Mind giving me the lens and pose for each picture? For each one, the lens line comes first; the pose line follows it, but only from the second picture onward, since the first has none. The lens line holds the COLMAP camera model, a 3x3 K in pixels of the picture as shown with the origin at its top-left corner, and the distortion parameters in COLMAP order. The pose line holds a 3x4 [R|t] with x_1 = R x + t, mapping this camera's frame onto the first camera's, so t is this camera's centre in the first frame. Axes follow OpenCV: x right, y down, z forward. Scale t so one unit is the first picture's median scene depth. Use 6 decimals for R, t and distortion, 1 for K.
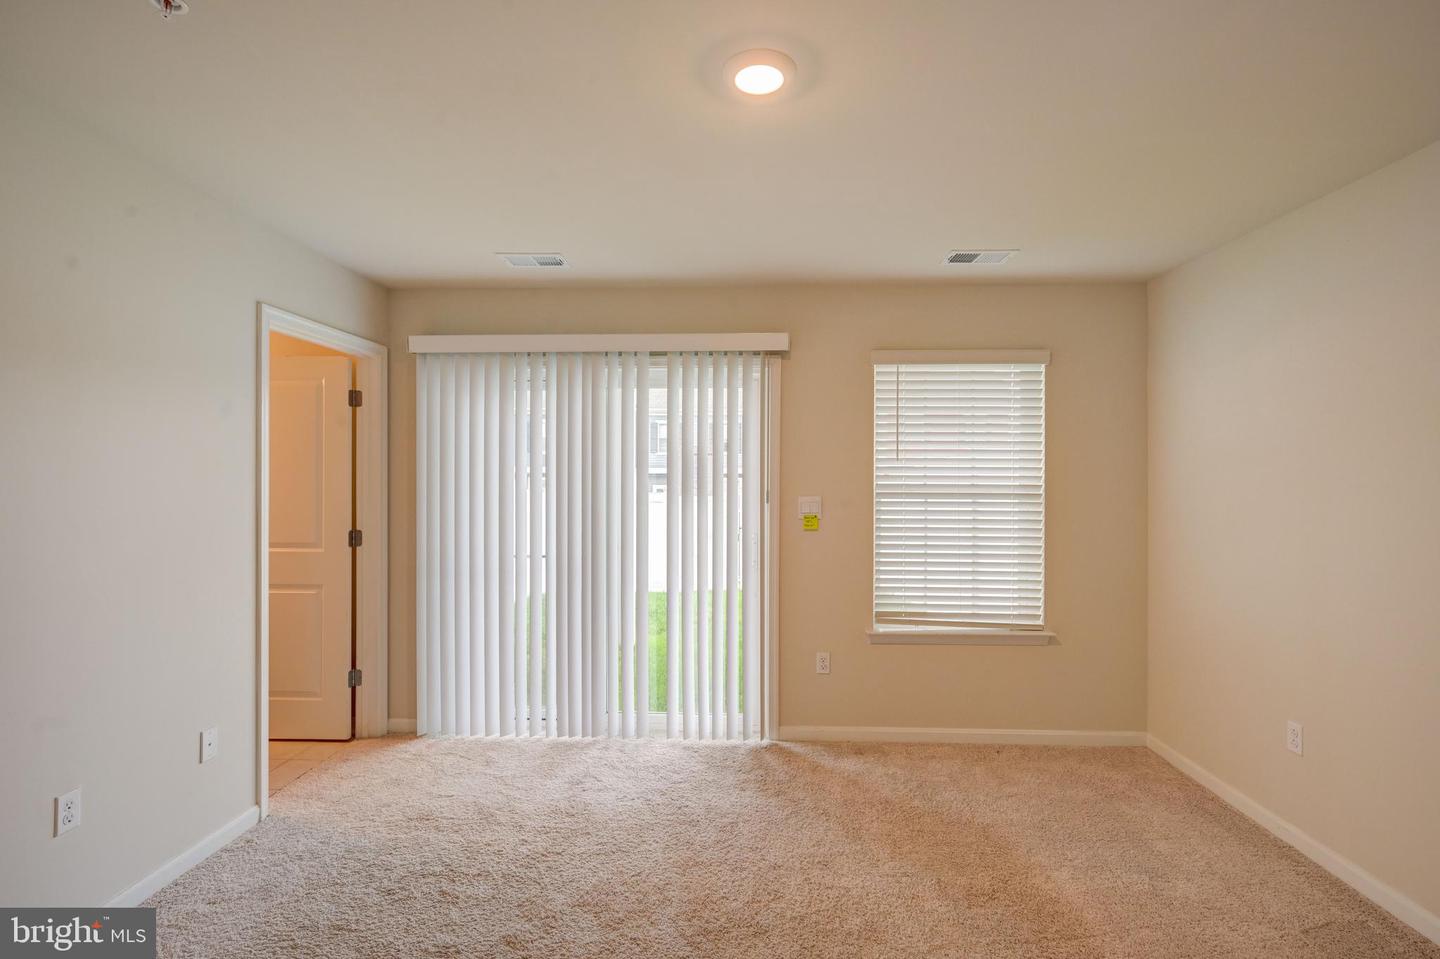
lens RADIAL K [[676.0, 0, 718.4], [0, 676.0, 475.1], [0, 0, 1]] dist [0.000172, -0.000118]
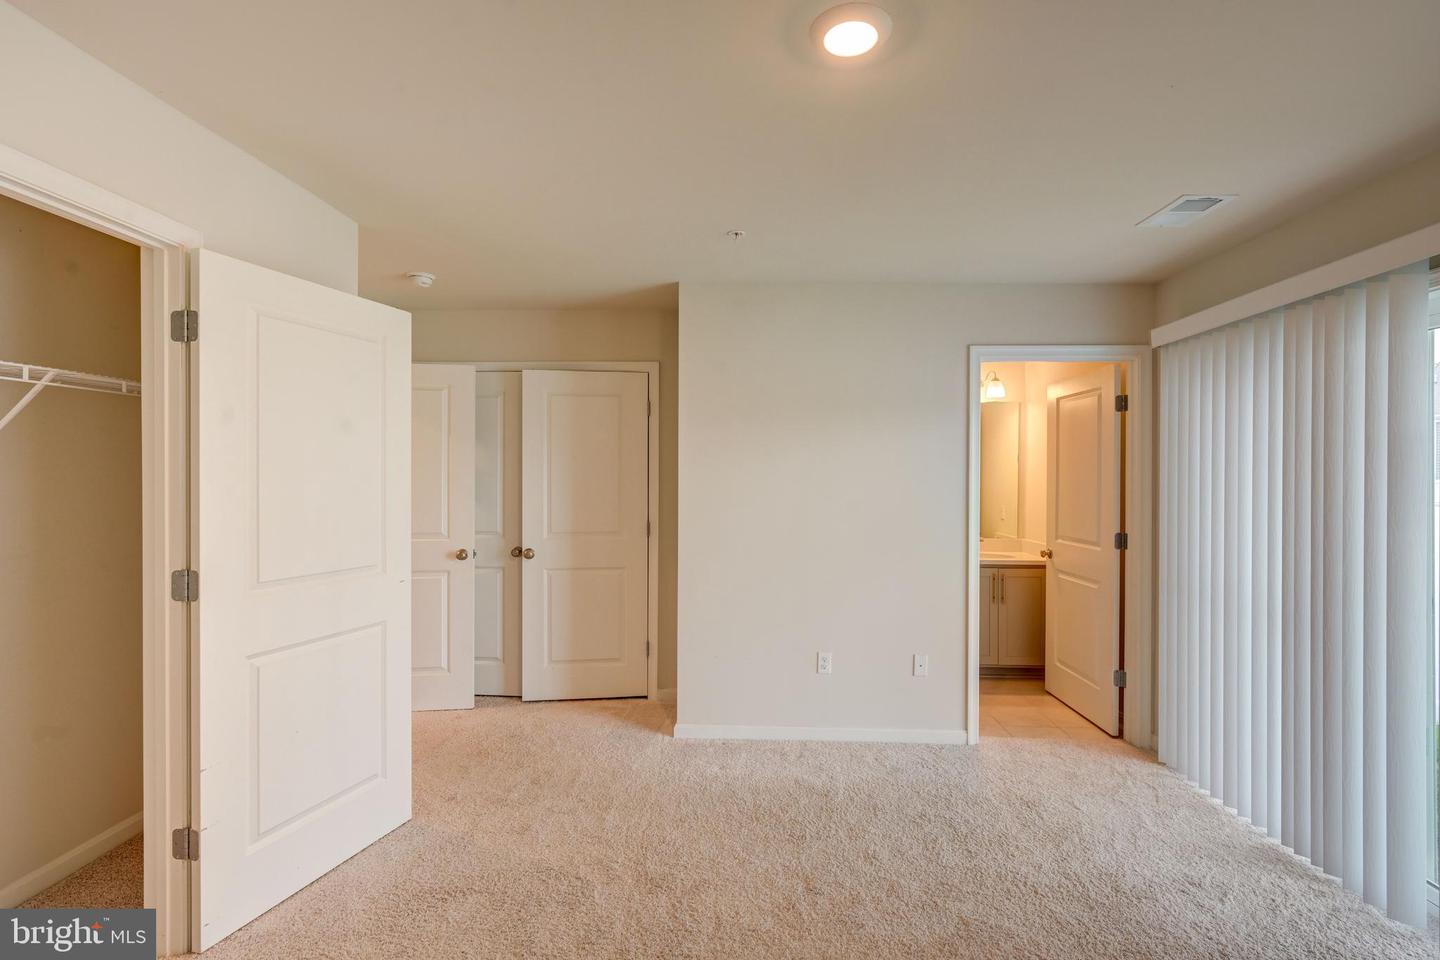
lens RADIAL K [[676.0, 0, 729.5], [0, 676.0, 479.6], [0, 0, 1]] dist [0.000172, -0.000118]
pose [[0.011992, 0.002037, -0.999926, 0.475813], [-0.005216, 0.999984, 0.001974, 0.002817], [0.999914, 0.005192, 0.012002, 0.408052]]
